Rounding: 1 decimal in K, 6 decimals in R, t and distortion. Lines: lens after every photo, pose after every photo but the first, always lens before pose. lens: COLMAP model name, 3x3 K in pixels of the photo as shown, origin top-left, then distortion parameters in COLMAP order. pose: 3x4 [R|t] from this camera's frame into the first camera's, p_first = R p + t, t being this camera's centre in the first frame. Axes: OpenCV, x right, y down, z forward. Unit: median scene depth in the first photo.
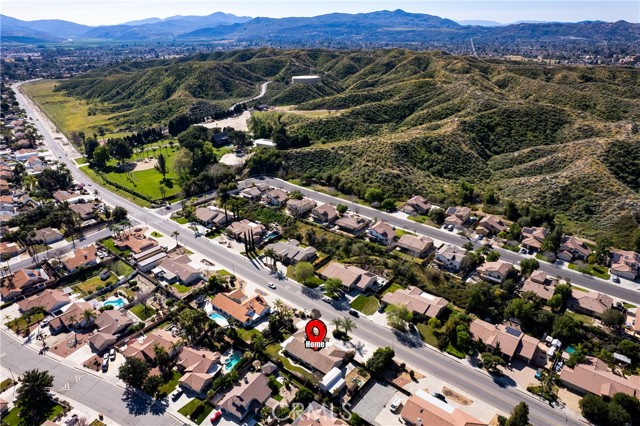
lens RADIAL K [[407.5, 0, 318.0], [0, 407.5, 218.5], [0, 0, 1]] dist [-0.070196, 0.060148]
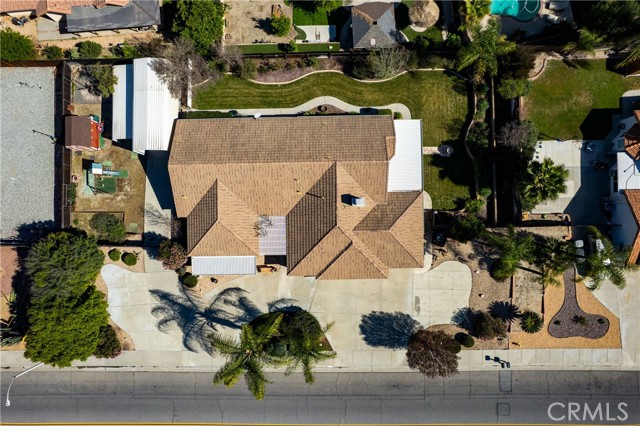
lens RADIAL K [[407.5, 0, 318.0], [0, 407.5, 218.5], [0, 0, 1]] dist [-0.070196, 0.060148]
pose [[-0.761222, 0.648070, 0.023382, -0.011791], [-0.241758, -0.317056, 0.917076, 0.076493], [0.601743, 0.692445, 0.398026, 0.883560]]
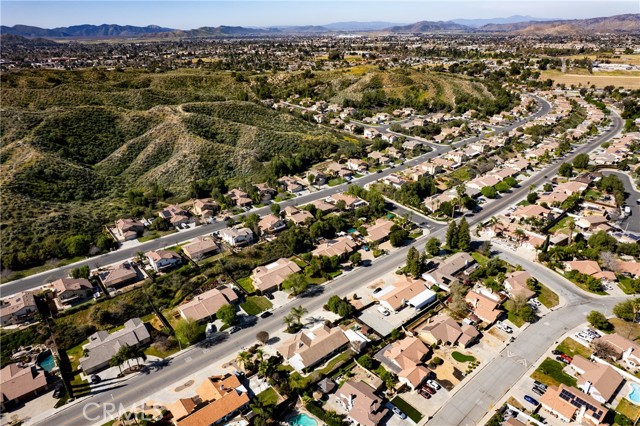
lens RADIAL K [[407.5, 0, 318.0], [0, 407.5, 218.5], [0, 0, 1]] dist [-0.070196, 0.060148]
pose [[0.187724, -0.409579, 0.892751, -0.741439], [0.420977, 0.854747, 0.303622, -0.233736], [-0.887434, 0.318830, 0.332880, 0.536755]]
